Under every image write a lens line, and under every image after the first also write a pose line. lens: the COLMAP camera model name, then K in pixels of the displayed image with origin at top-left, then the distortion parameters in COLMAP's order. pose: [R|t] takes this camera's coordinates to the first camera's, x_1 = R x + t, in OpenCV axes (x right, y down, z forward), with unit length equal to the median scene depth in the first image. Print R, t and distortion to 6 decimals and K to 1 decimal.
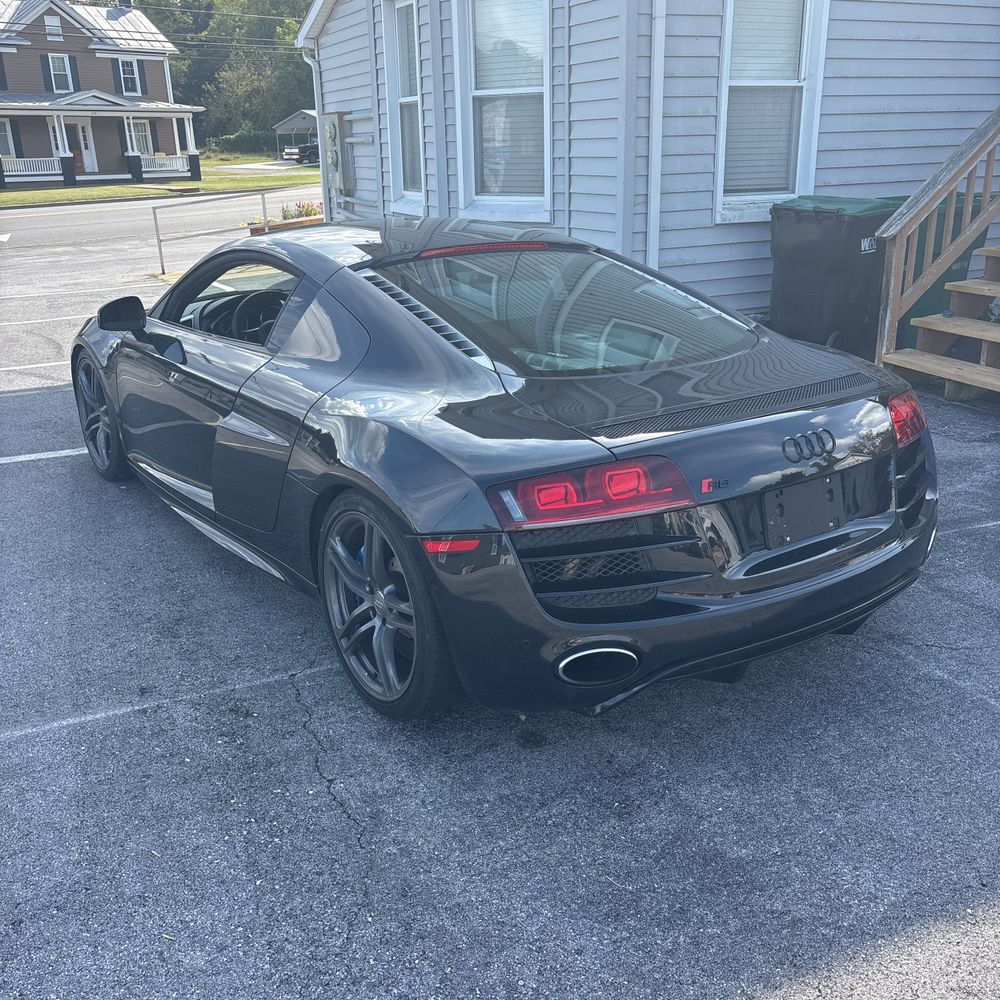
lens RADIAL K [[1019.1, 0, 507.1], [0, 1019.1, 521.4], [0, 0, 1]] dist [0.019030, 0.000847]
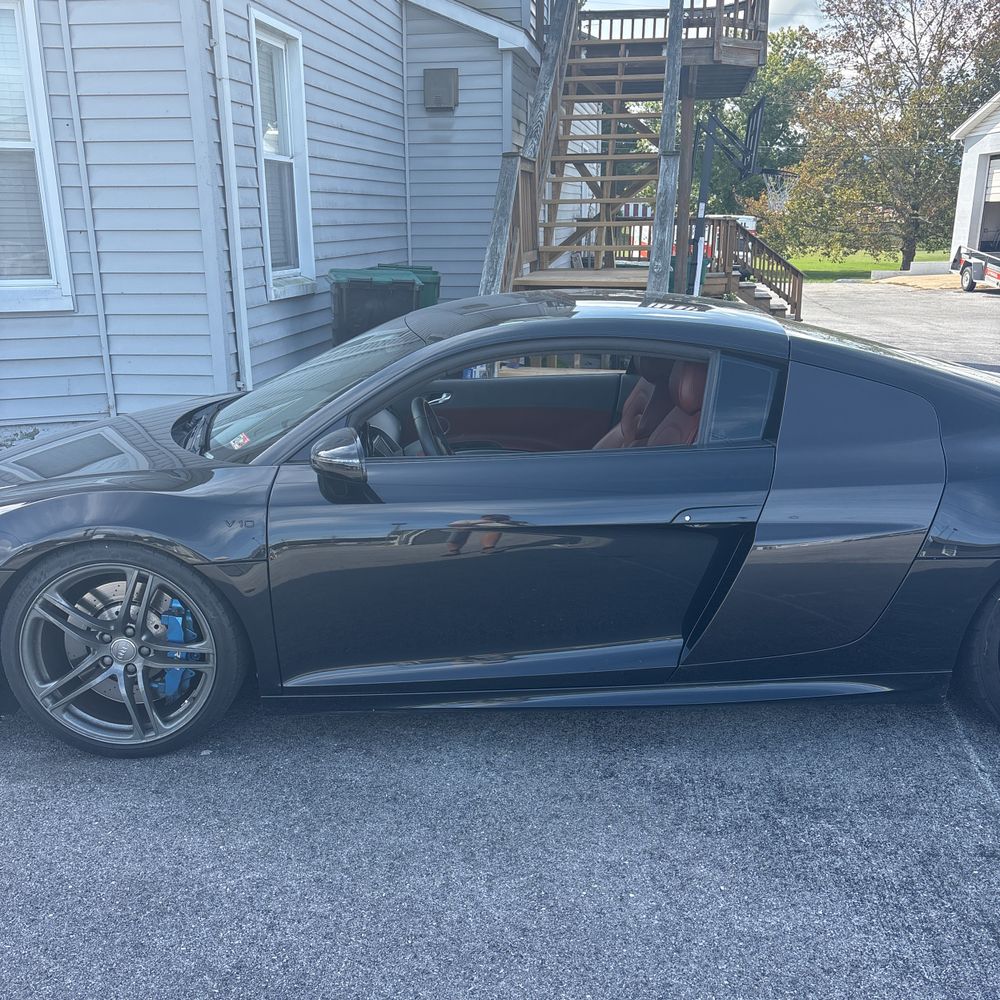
lens RADIAL K [[1019.1, 0, 507.1], [0, 1019.1, 521.4], [0, 0, 1]] dist [0.019030, 0.000847]
pose [[0.567001, -0.219913, 0.793819, -0.461979], [0.279839, 0.957812, 0.065464, -0.098056], [-0.774726, 0.185023, 0.604621, 0.302576]]
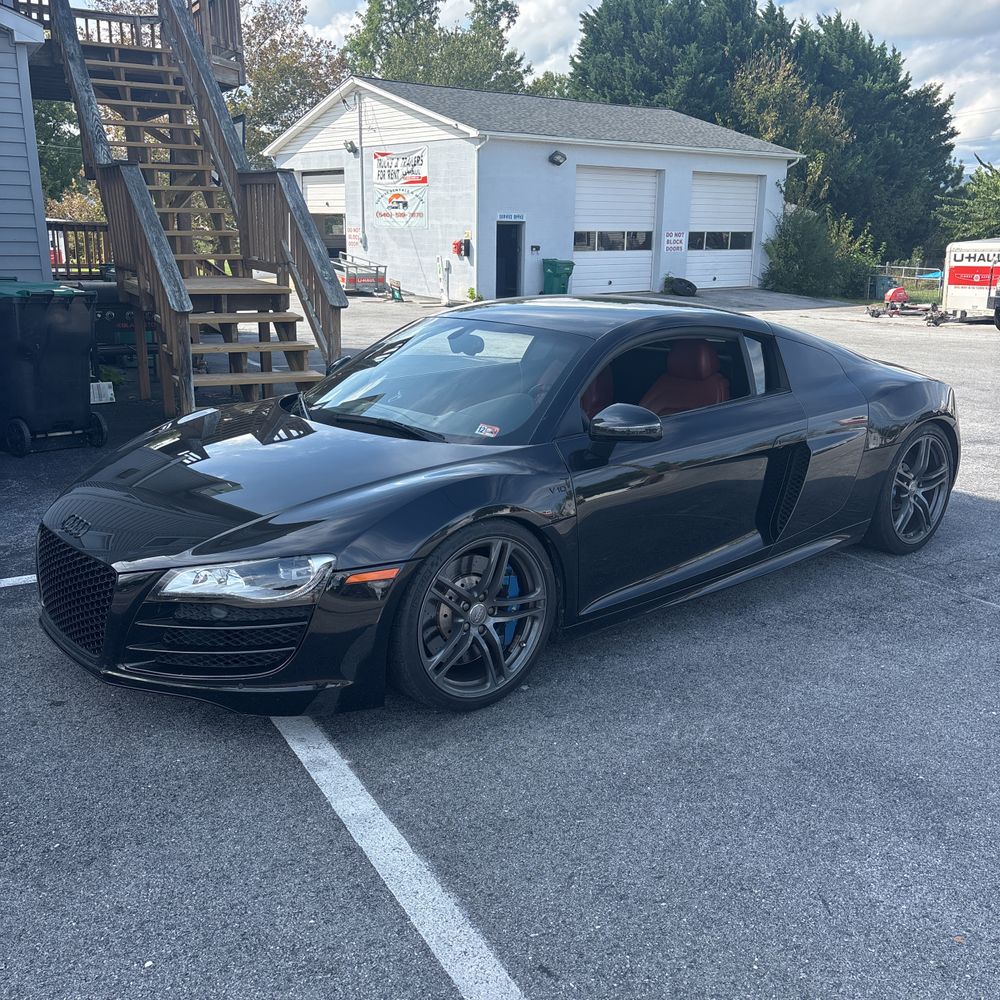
lens RADIAL K [[1019.1, 0, 507.1], [0, 1019.1, 521.4], [0, 0, 1]] dist [0.019030, 0.000847]
pose [[-0.083155, -0.260613, 0.961855, -0.659224], [0.334790, 0.901794, 0.273283, -0.216310], [-0.938616, 0.344745, 0.012262, 0.615989]]
